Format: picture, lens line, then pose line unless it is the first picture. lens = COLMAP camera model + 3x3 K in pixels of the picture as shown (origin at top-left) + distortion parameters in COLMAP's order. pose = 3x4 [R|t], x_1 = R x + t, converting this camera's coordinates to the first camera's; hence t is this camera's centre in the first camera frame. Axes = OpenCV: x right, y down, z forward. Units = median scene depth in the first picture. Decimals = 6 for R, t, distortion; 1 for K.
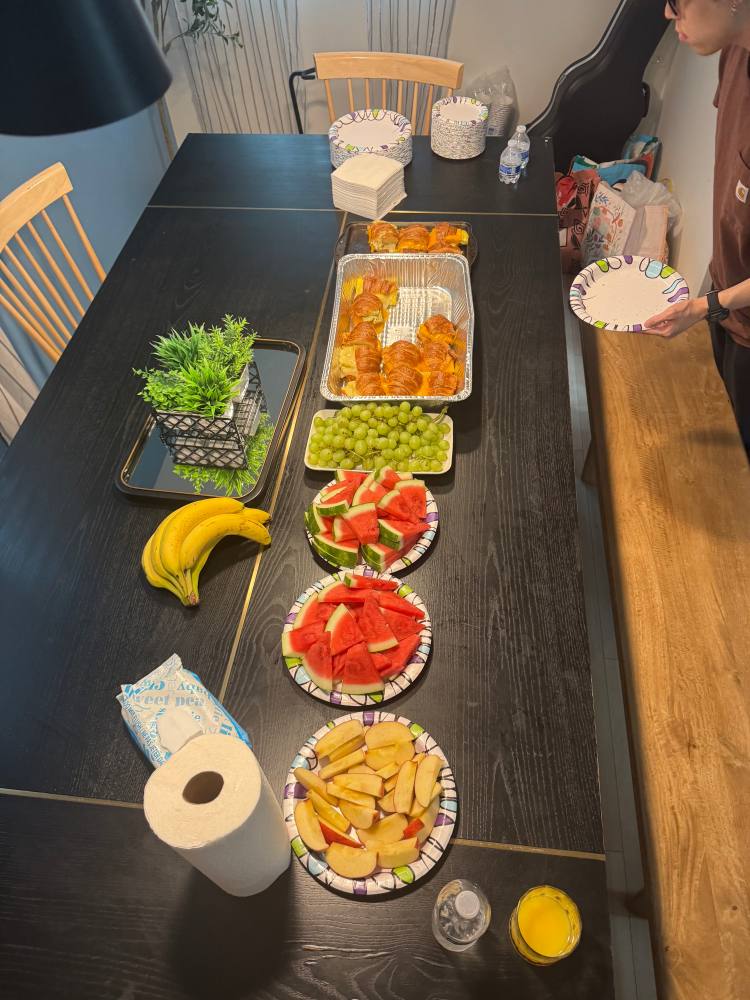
lens RADIAL K [[715.0, 0, 373.1], [0, 715.0, 497.7], [0, 0, 1]] dist [0.045637, -0.037563]
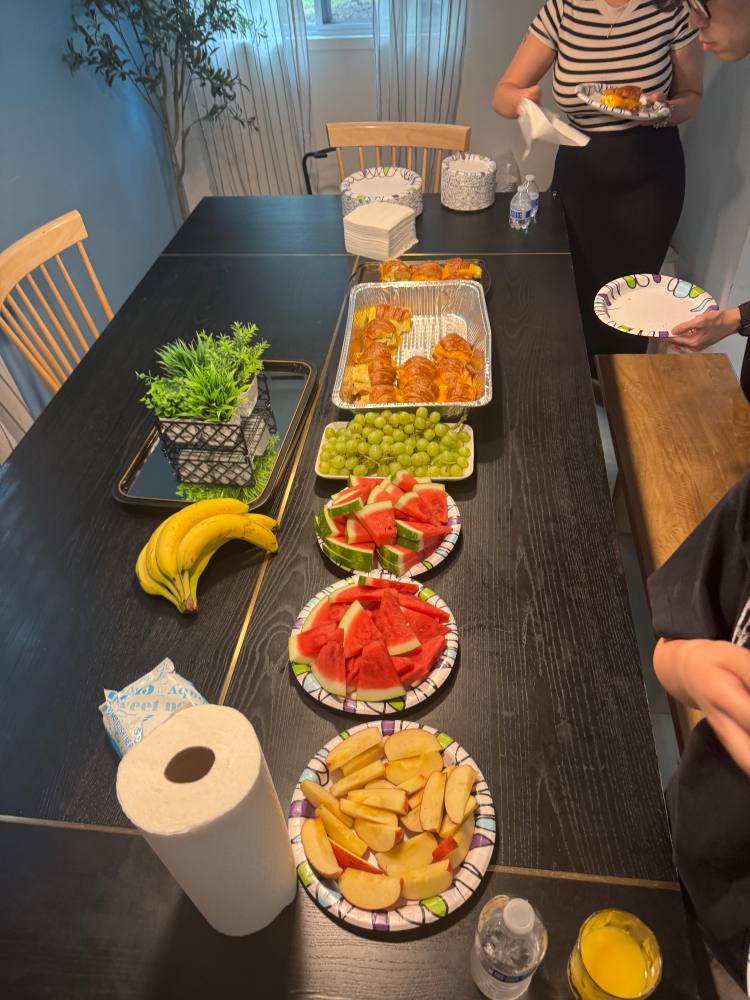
lens RADIAL K [[715.0, 0, 373.4], [0, 715.0, 502.8], [0, 0, 1]] dist [0.045637, -0.037563]
pose [[0.999874, -0.008455, -0.013399, -0.008383], [0.006474, 0.989913, -0.141531, 0.133028], [0.014460, 0.141426, 0.989843, 0.089825]]
